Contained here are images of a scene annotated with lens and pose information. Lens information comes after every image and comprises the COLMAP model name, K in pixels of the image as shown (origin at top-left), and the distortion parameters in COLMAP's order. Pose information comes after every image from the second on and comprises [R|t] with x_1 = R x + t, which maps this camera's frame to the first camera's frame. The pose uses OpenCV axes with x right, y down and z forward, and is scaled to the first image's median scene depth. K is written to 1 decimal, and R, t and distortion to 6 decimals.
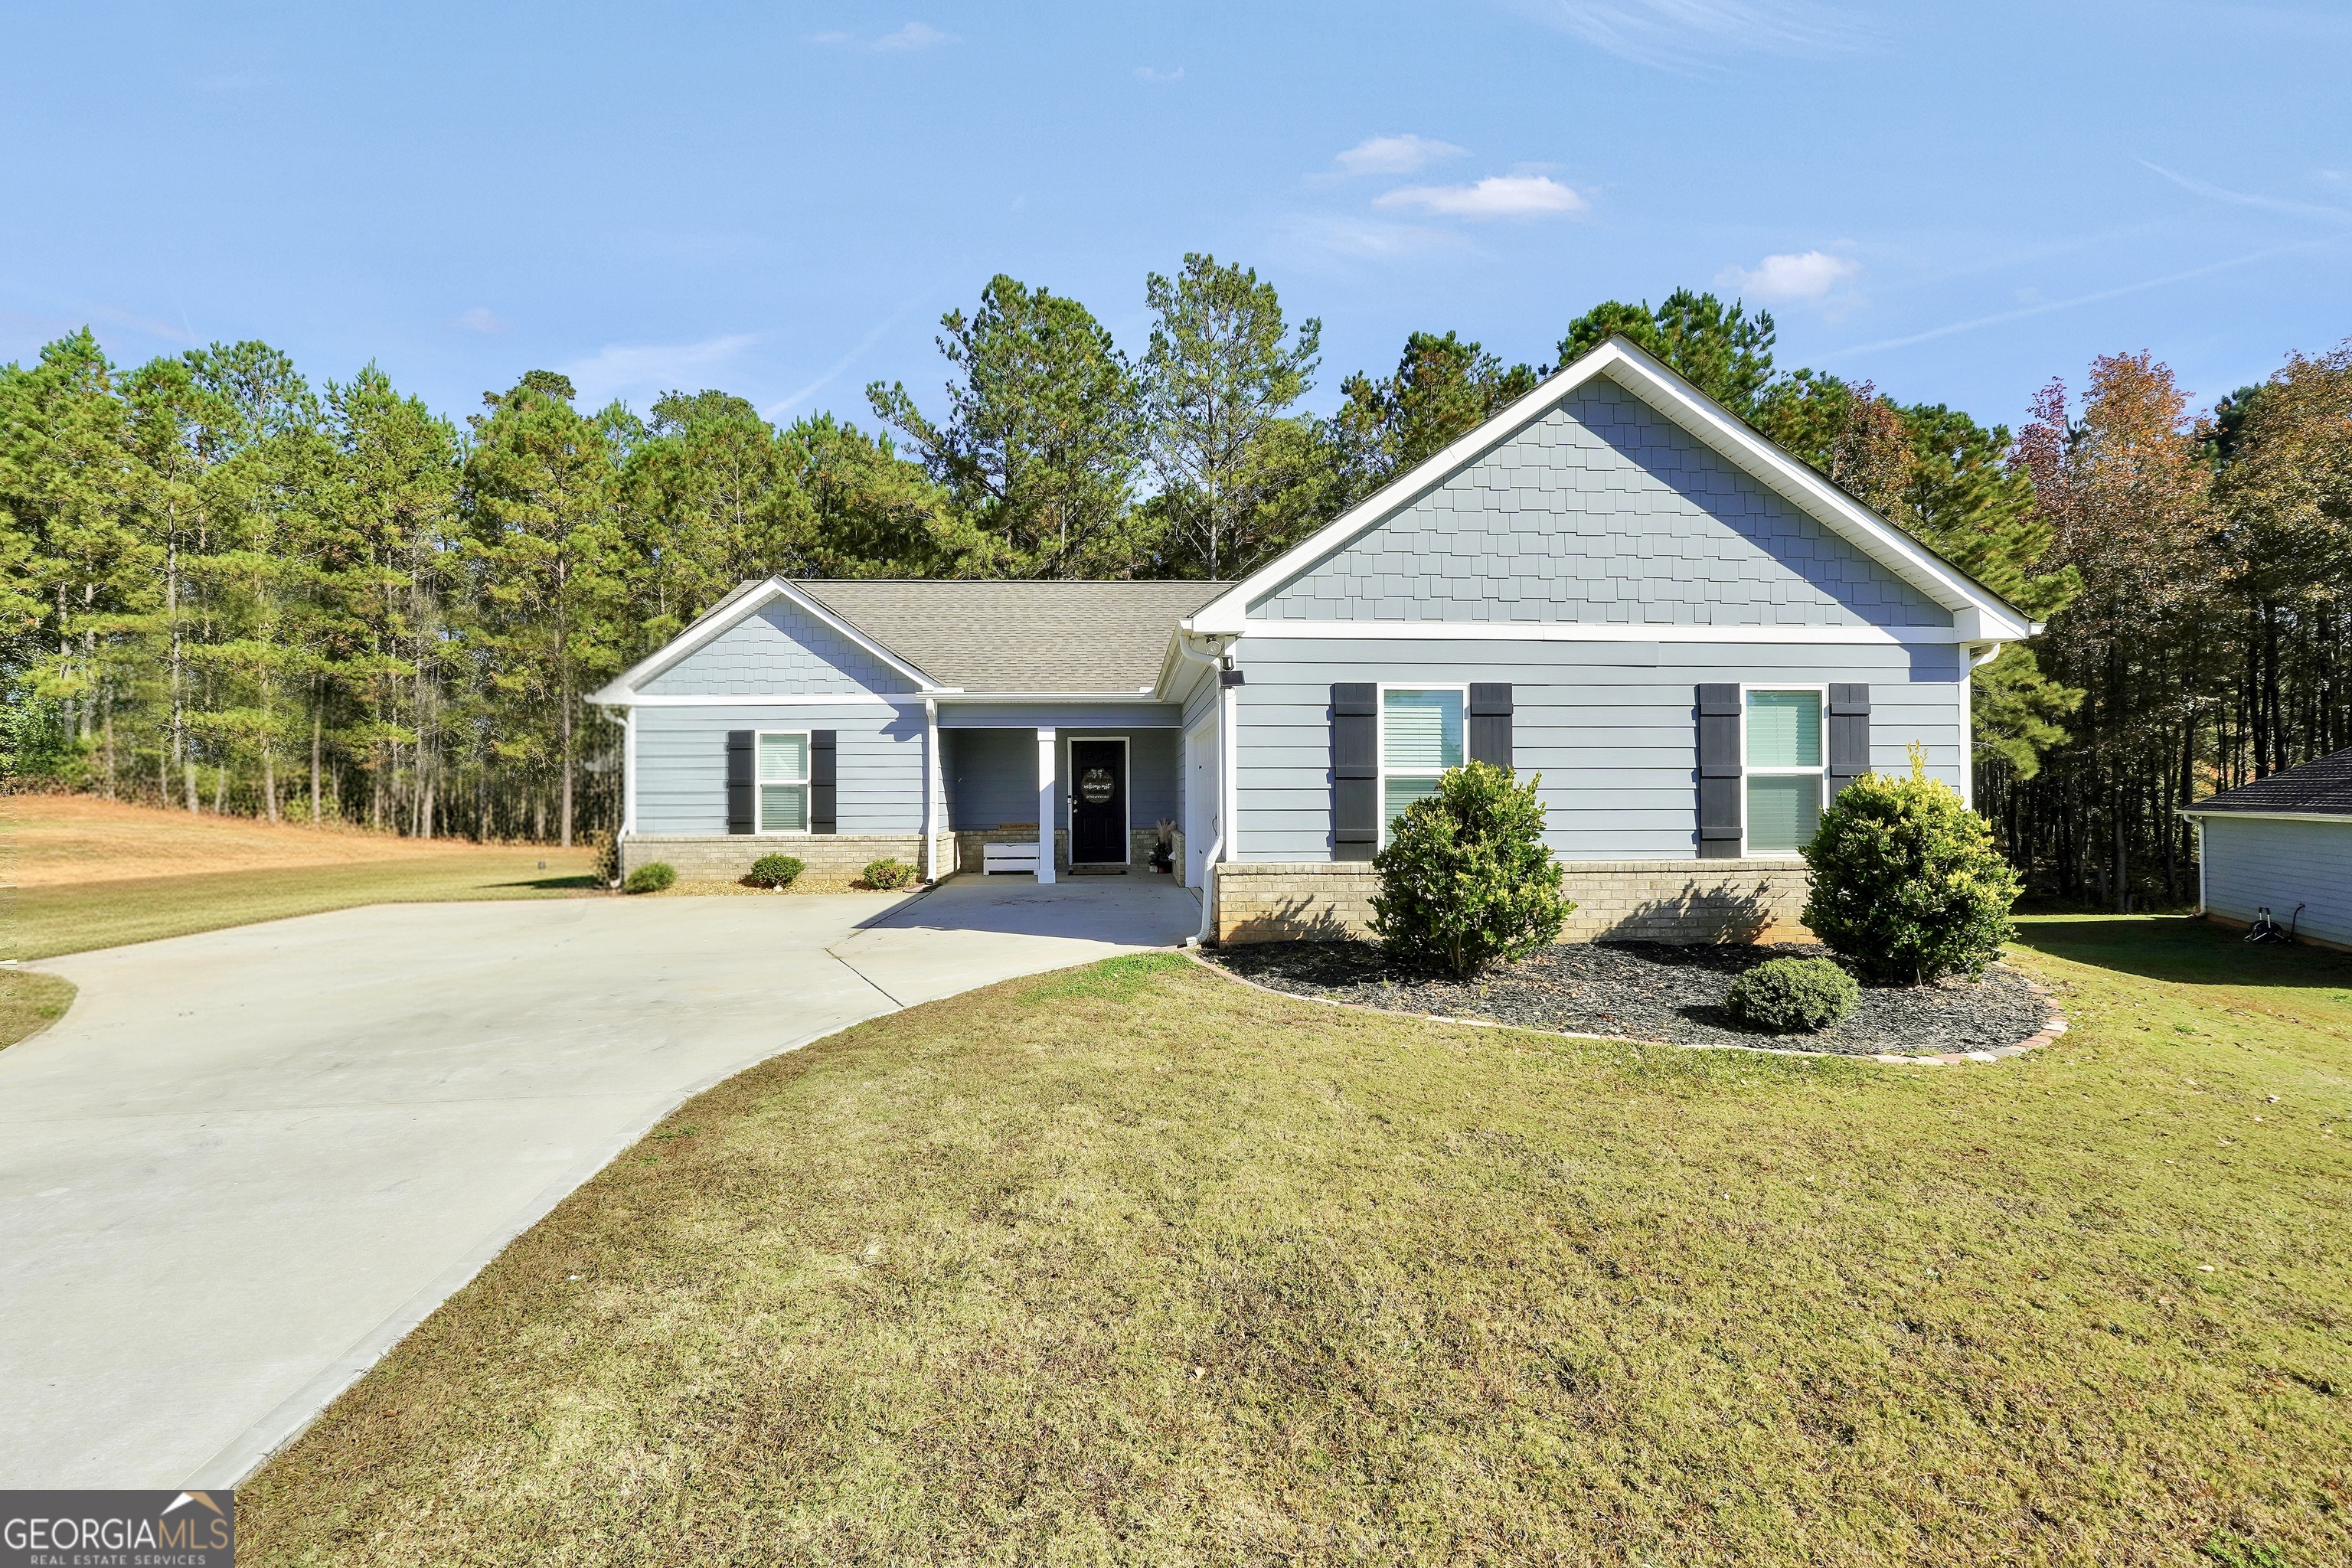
lens RADIAL K [[1004.3, 0, 1176.0], [0, 1004.3, 784.0], [0, 0, 1]] dist [-0.004654, -0.000021]
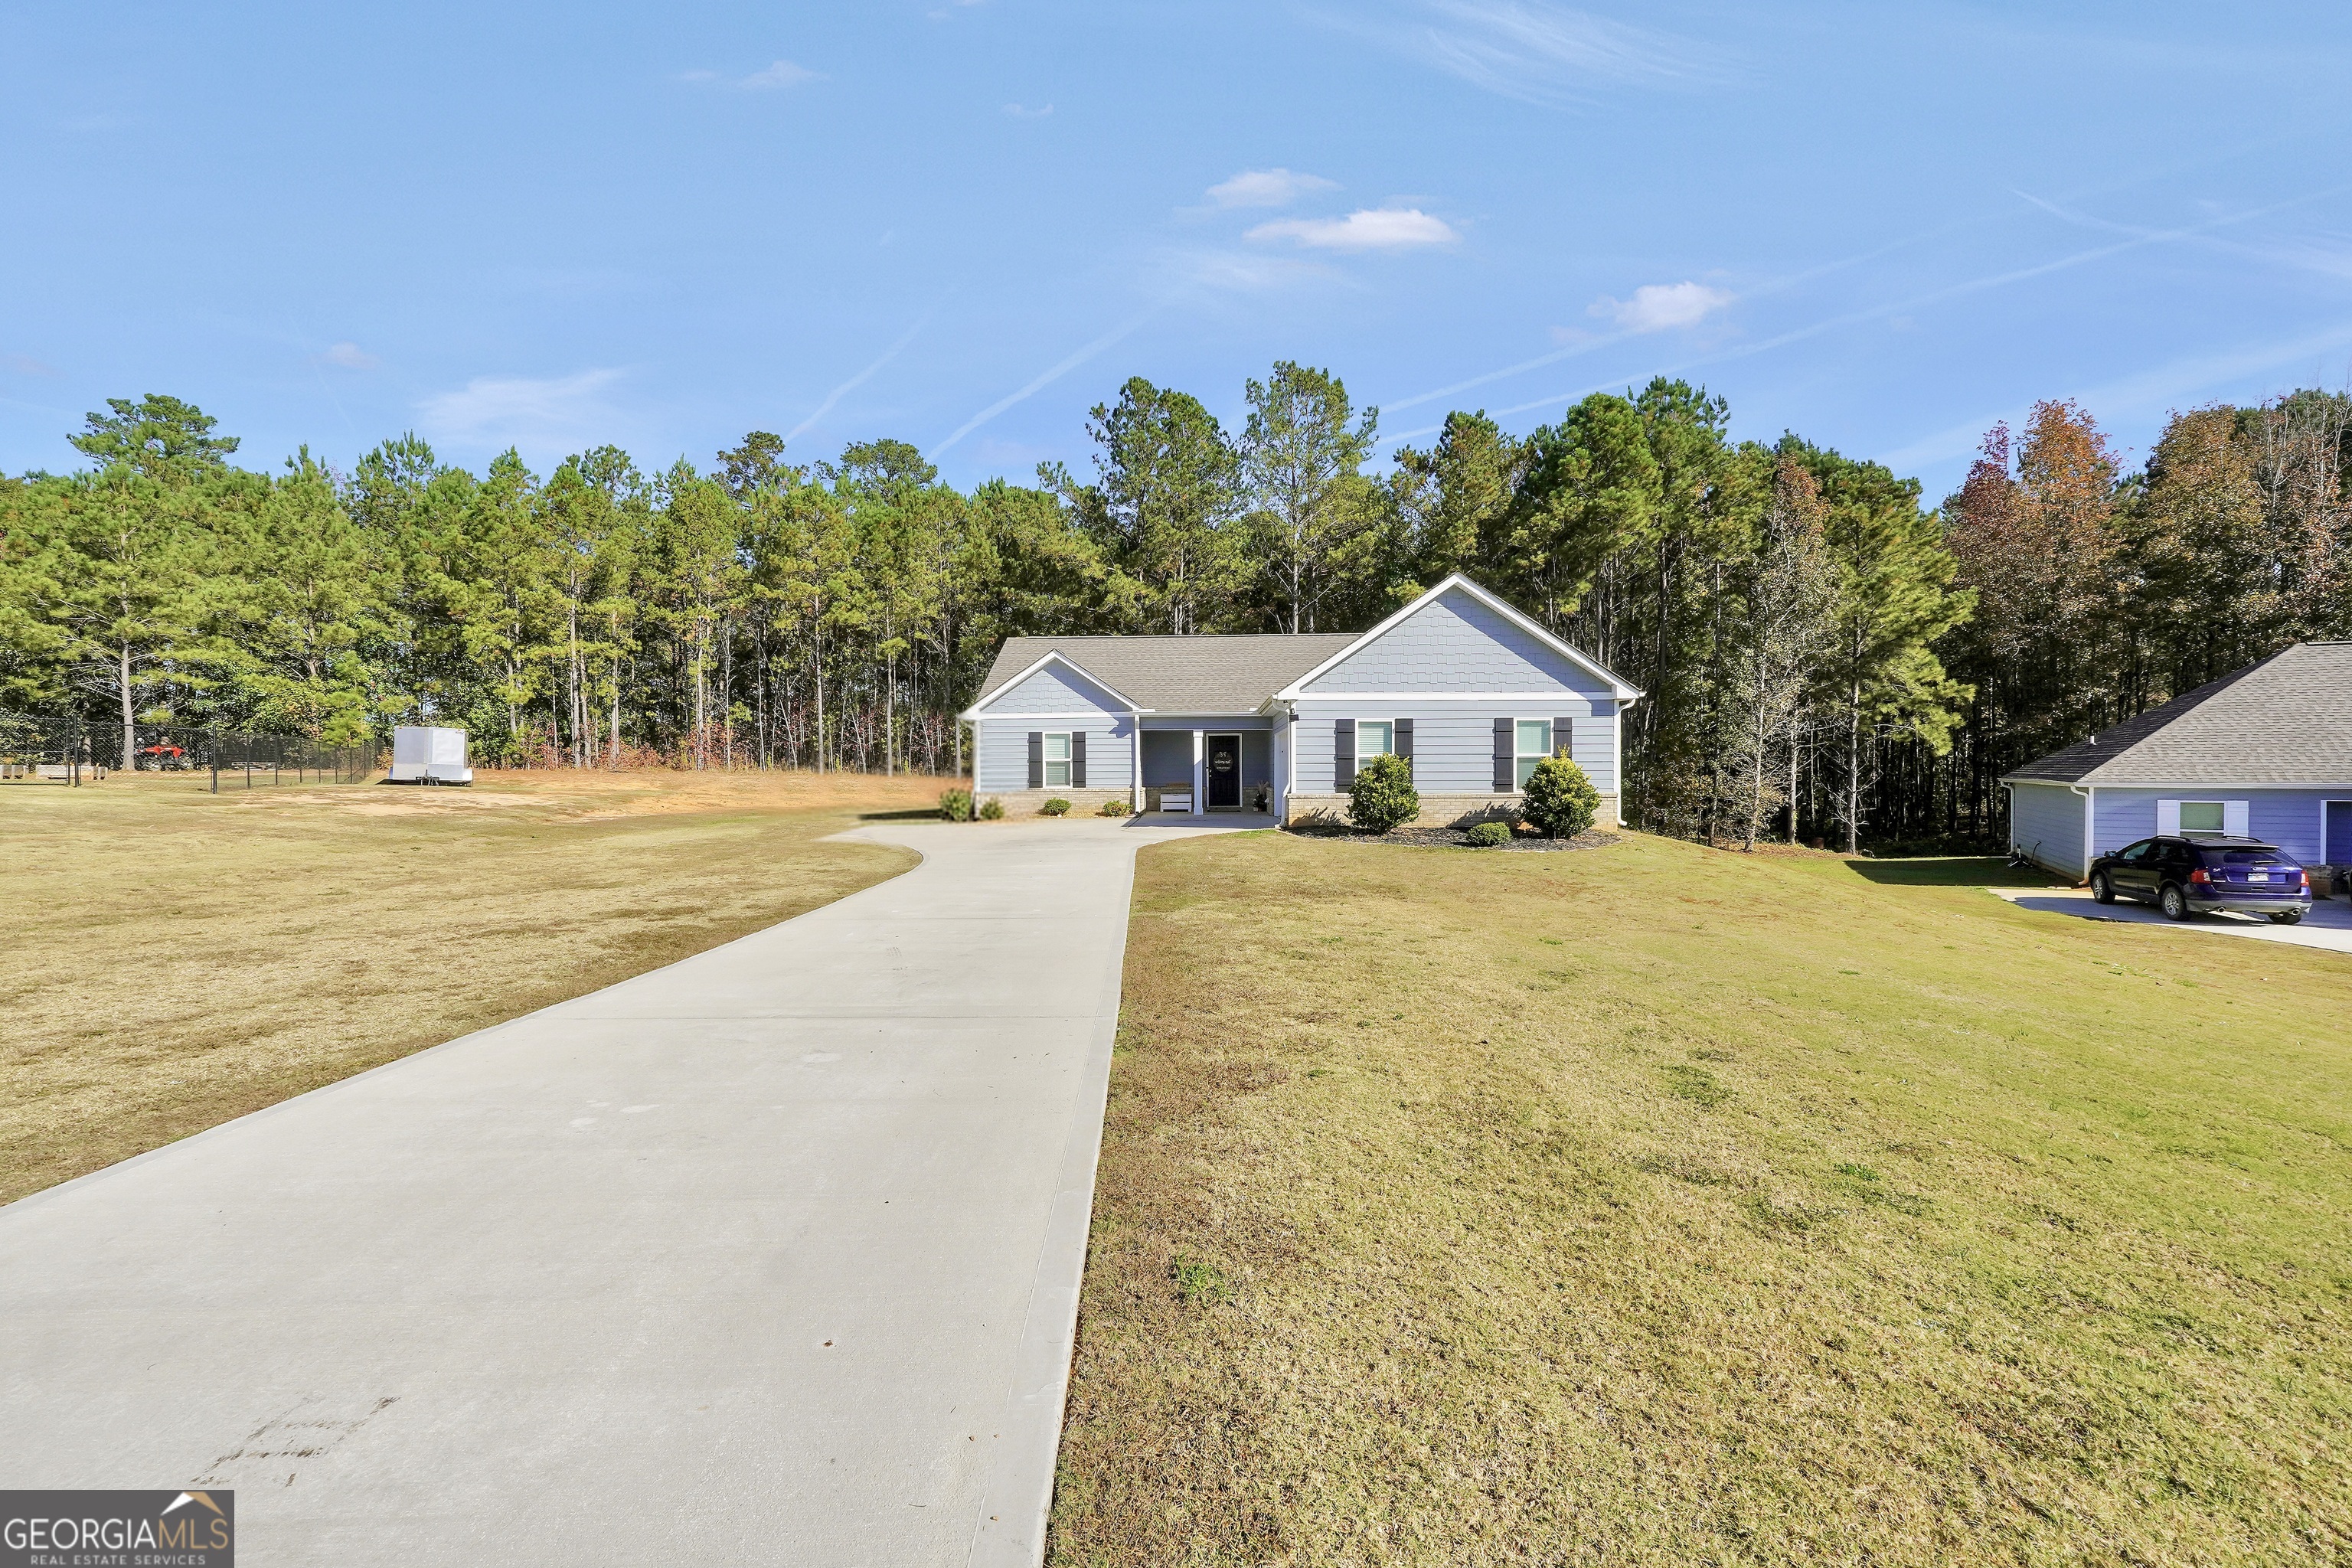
lens RADIAL K [[1003.3, 0, 1175.1], [0, 1003.3, 779.8], [0, 0, 1]] dist [-0.020779, 0.008265]
pose [[0.996044, 0.000455, -0.088856, -0.008286], [0.001418, 0.999778, 0.021008, -0.003587], [0.088846, -0.021051, 0.995823, -0.798232]]
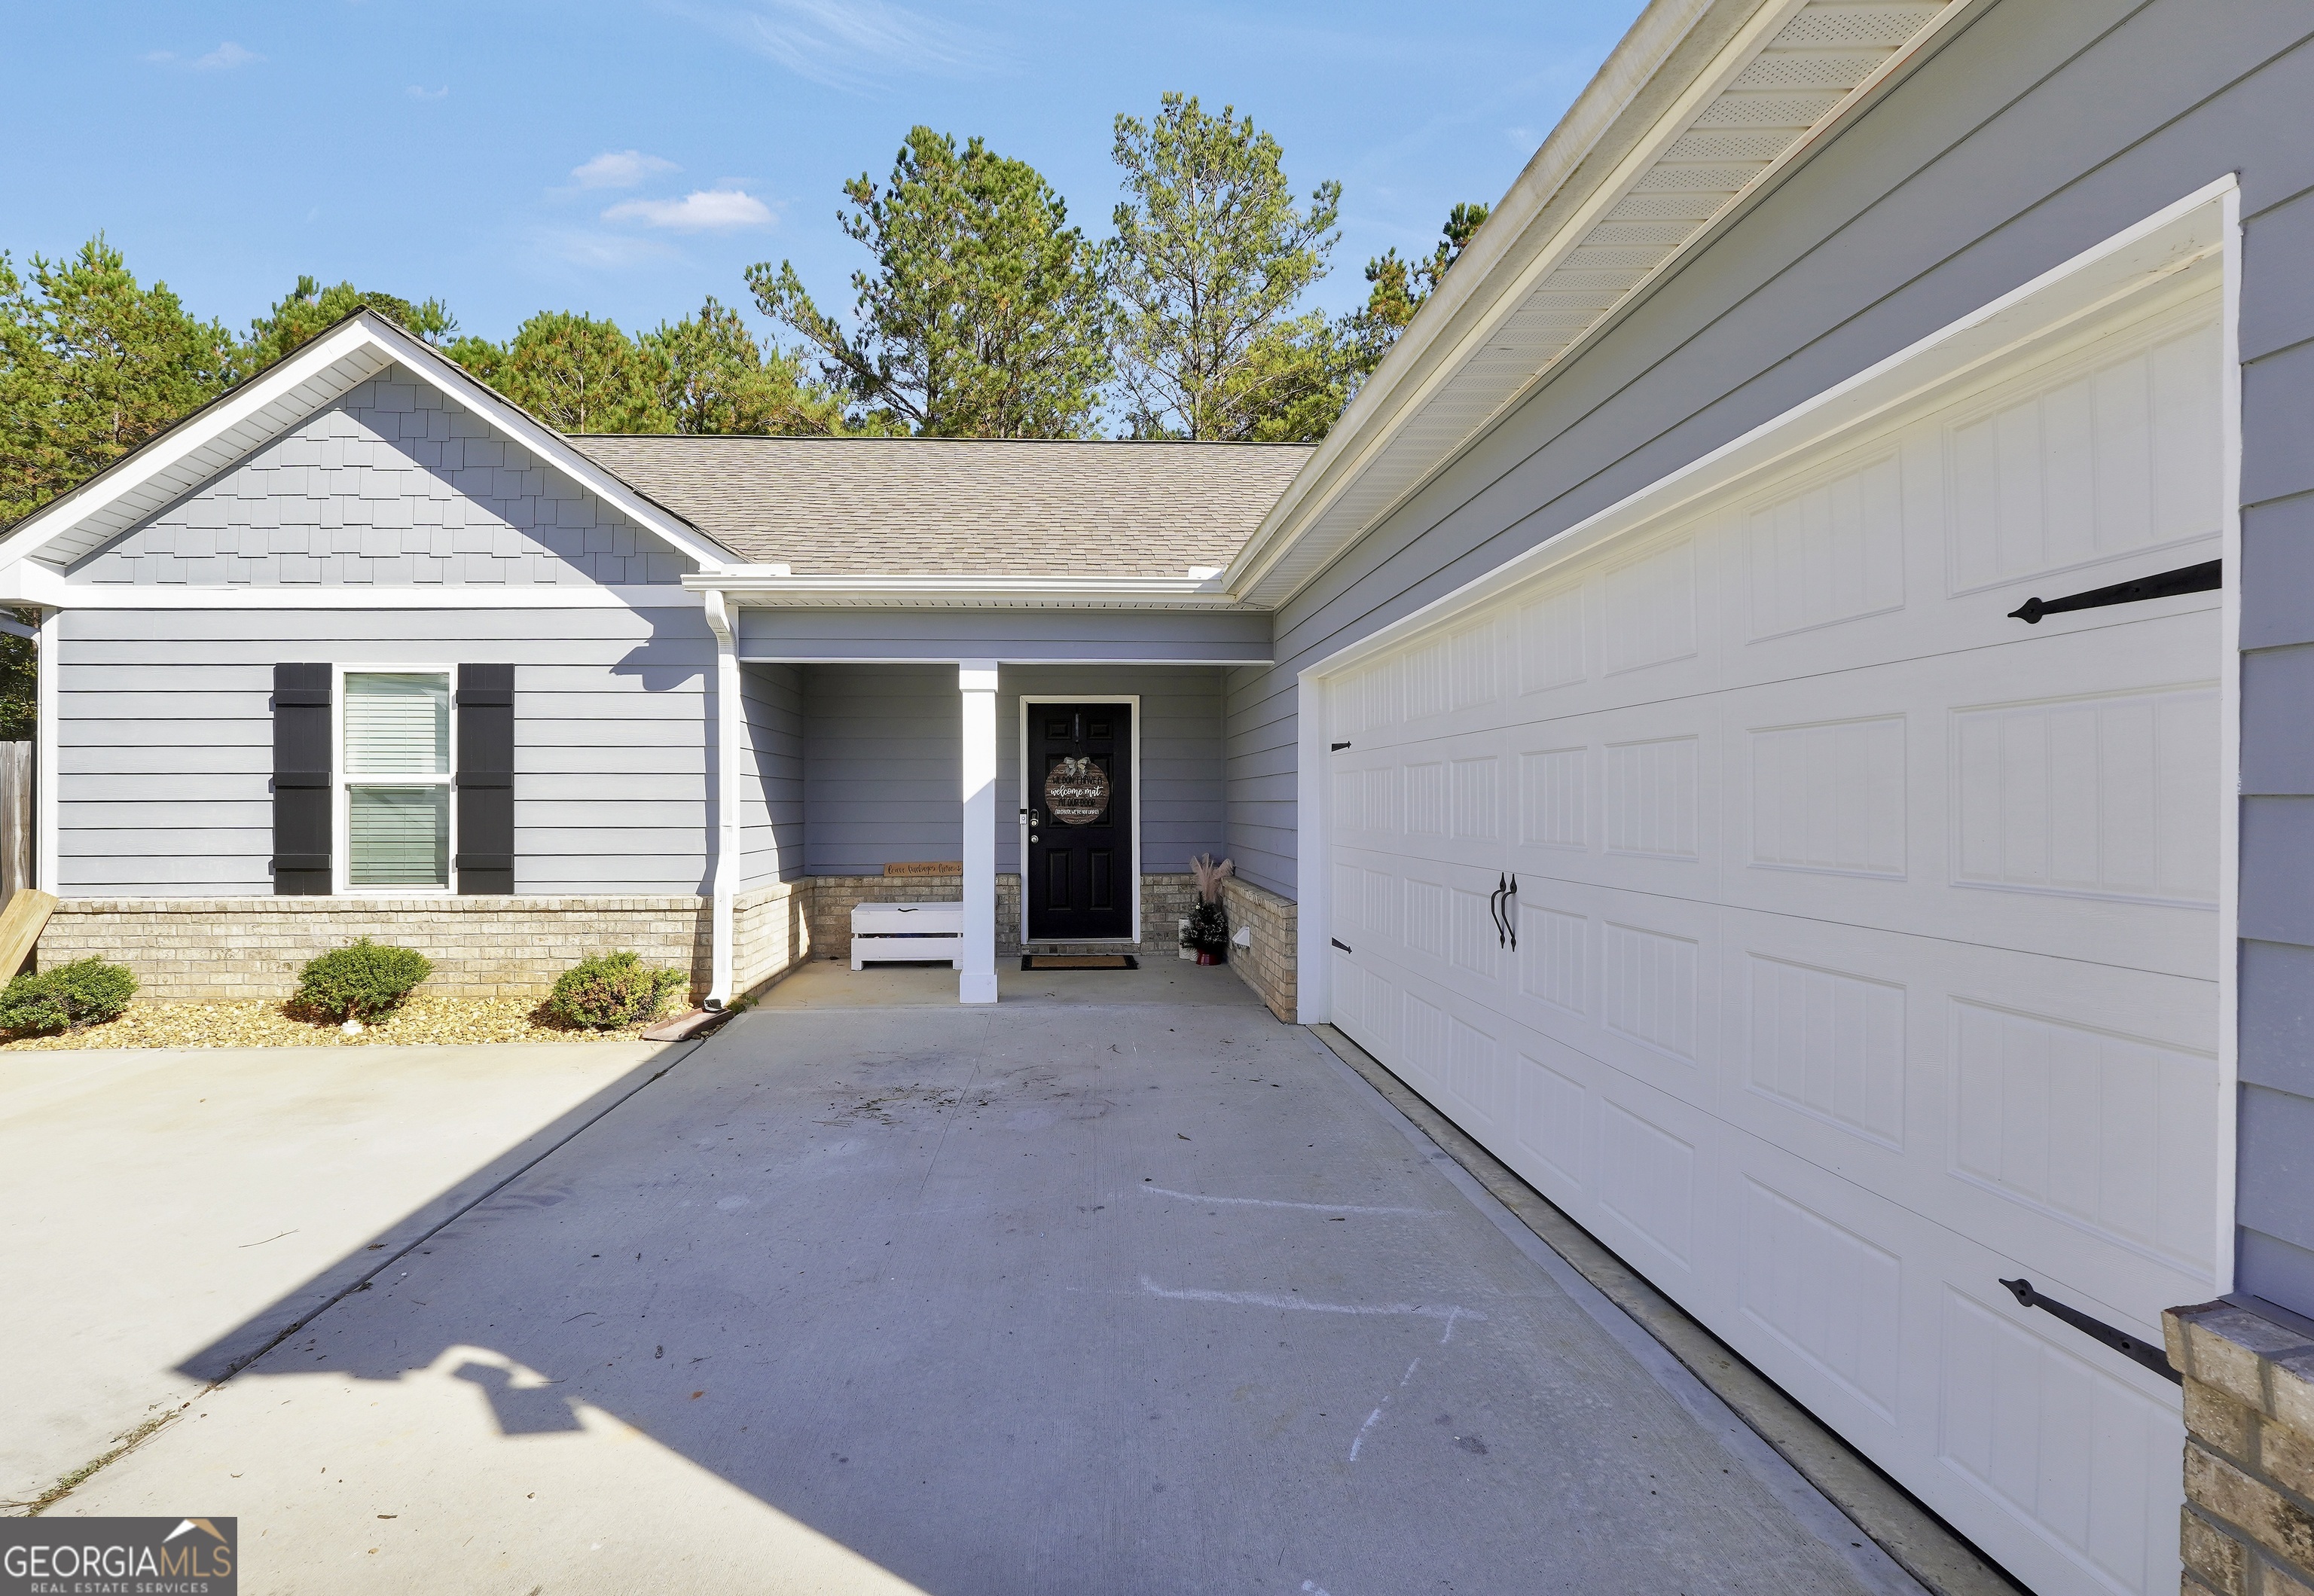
lens RADIAL K [[1028.0, 0, 1112.2], [0, 1028.0, 798.5], [0, 0, 1]] dist [-0.009877, 0.000077]
pose [[0.999996, 0.002828, 0.000461, -0.066102], [-0.002832, 0.999969, 0.007403, 0.002251], [-0.000441, -0.007404, 0.999972, 0.514889]]
